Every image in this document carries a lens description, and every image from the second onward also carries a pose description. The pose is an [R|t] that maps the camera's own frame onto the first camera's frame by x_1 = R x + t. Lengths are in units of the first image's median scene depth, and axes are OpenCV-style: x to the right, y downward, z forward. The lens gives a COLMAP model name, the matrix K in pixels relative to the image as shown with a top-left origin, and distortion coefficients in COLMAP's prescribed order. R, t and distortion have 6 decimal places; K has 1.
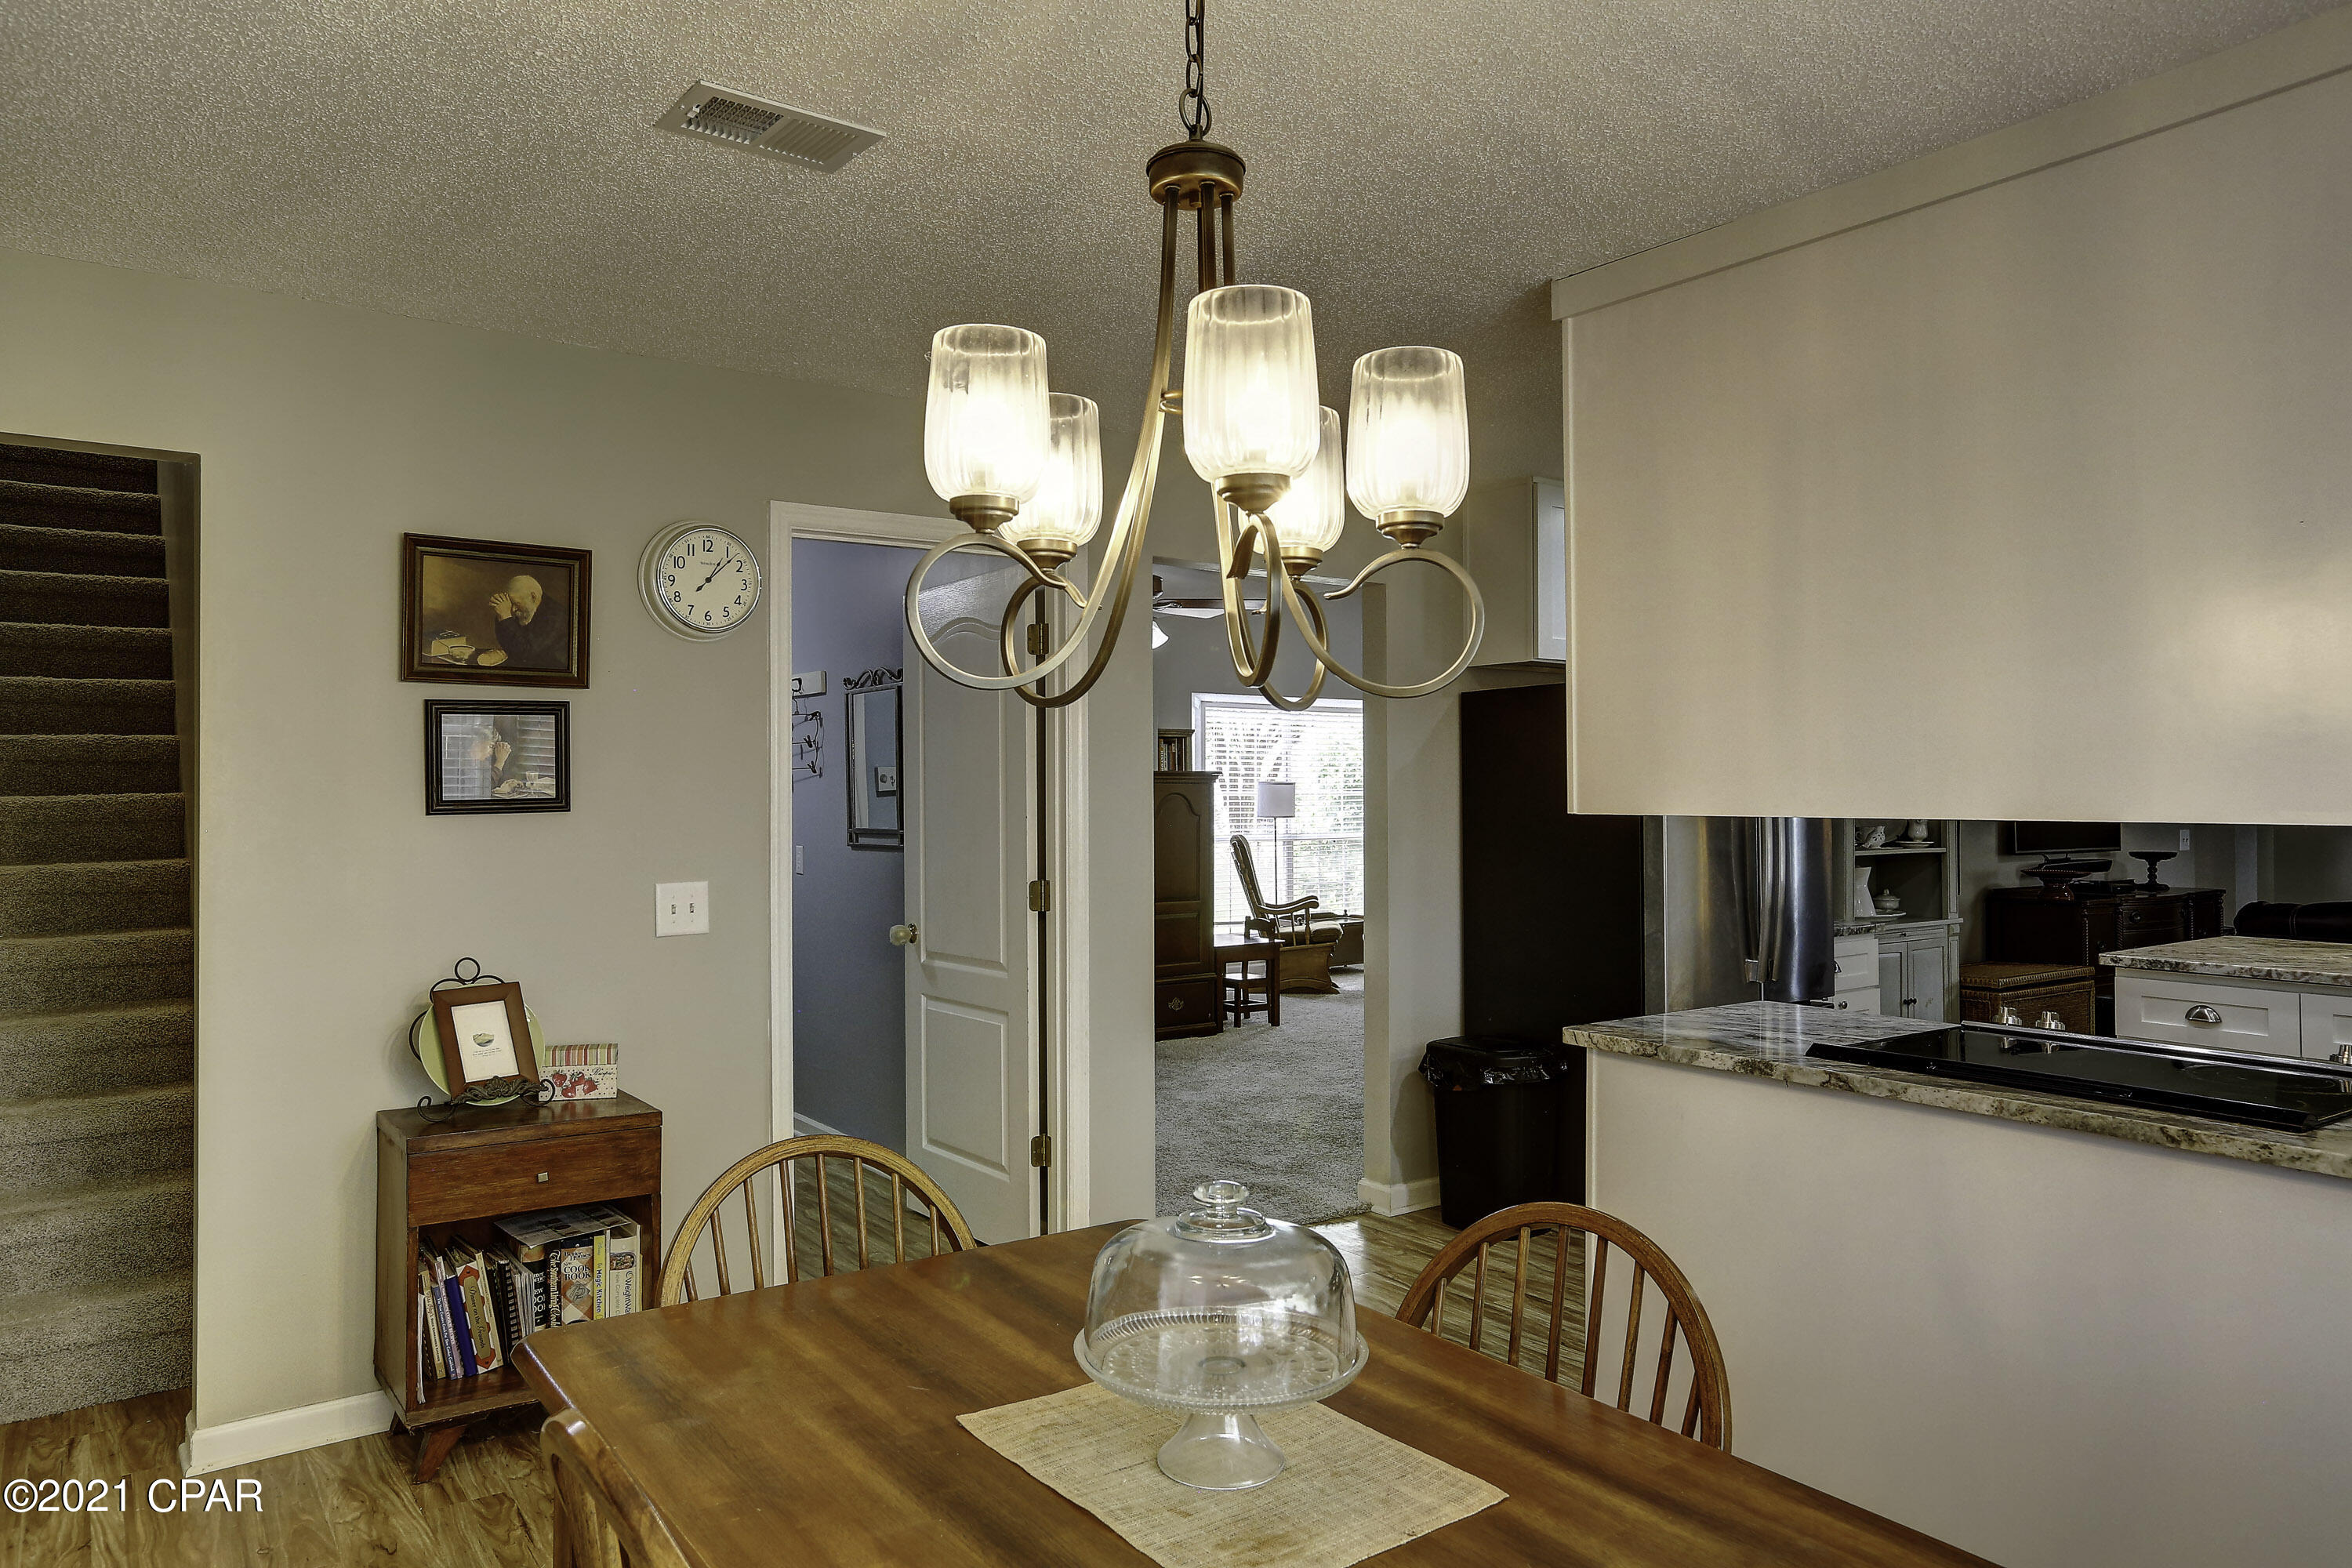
lens RADIAL K [[1550.0, 0, 1177.6], [0, 1550.0, 783.2], [0, 0, 1]] dist [-0.033109, 0.033727]
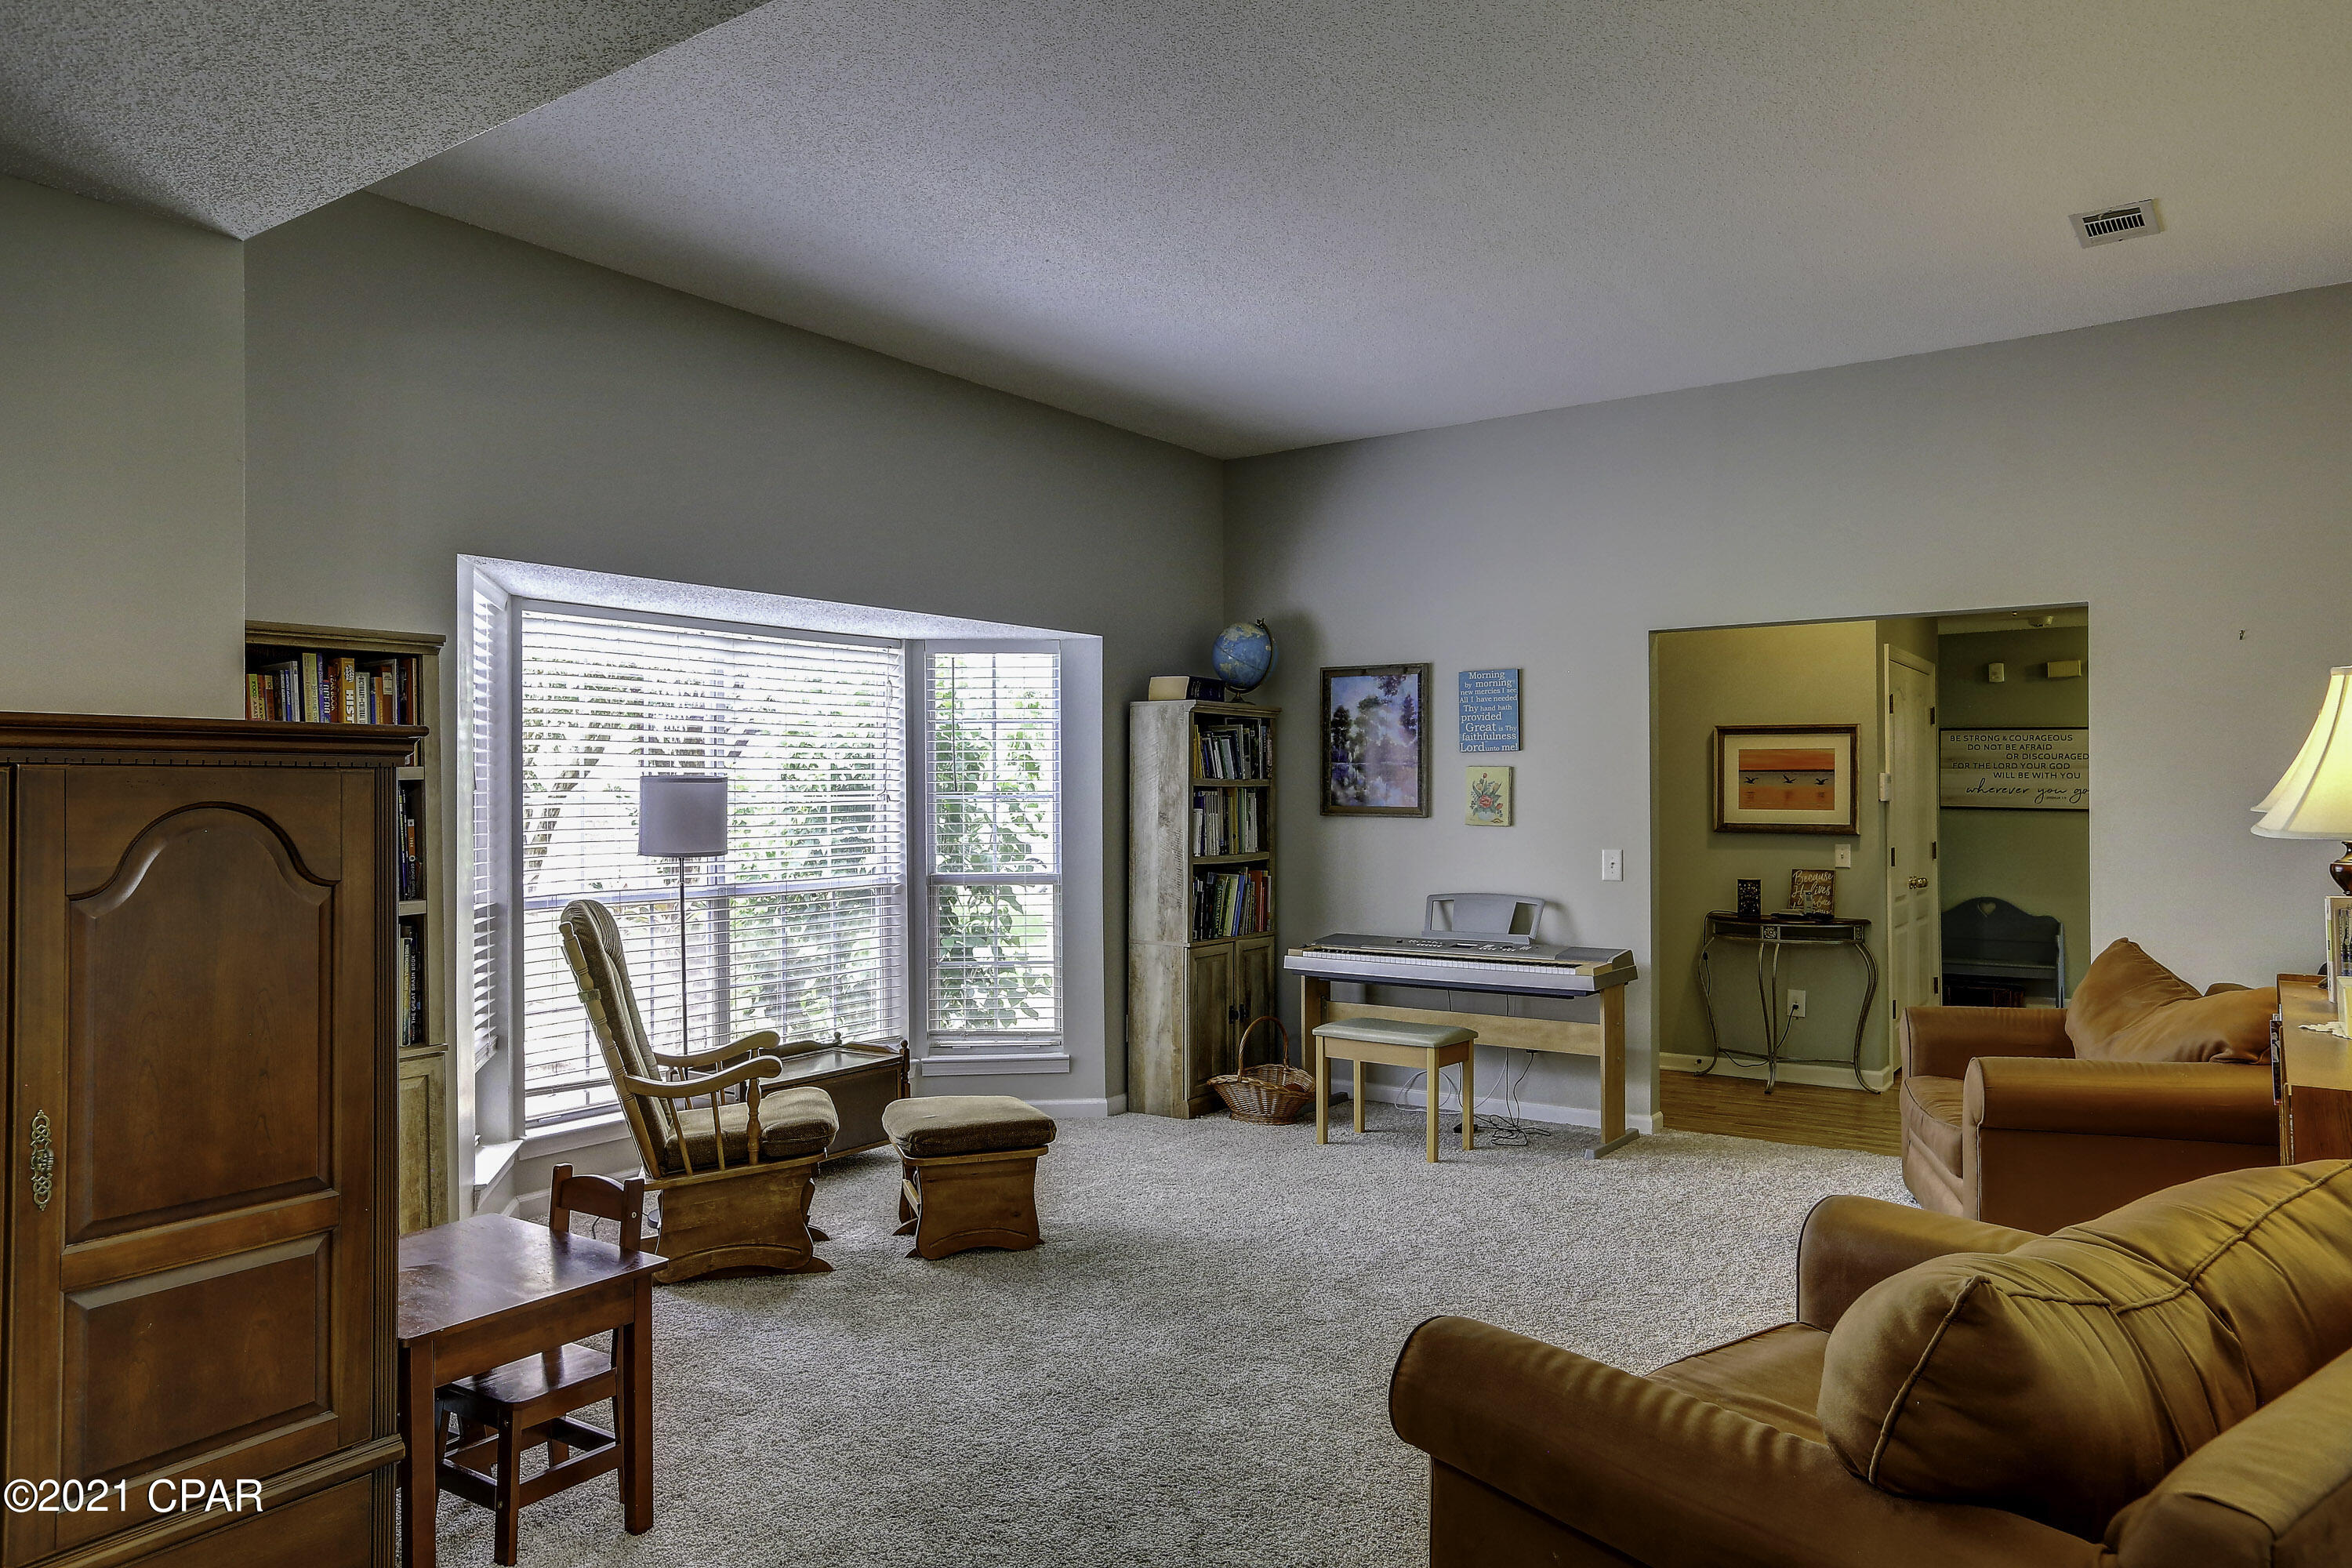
lens RADIAL K [[1550.0, 0, 1176.3], [0, 1550.0, 785.6], [0, 0, 1]] dist [-0.033109, 0.033727]
pose [[0.943567, 0.000146, 0.331182, 0.050693], [0.000643, 0.999997, -0.002272, 0.003244], [-0.331181, 0.002357, 0.943564, 0.536732]]
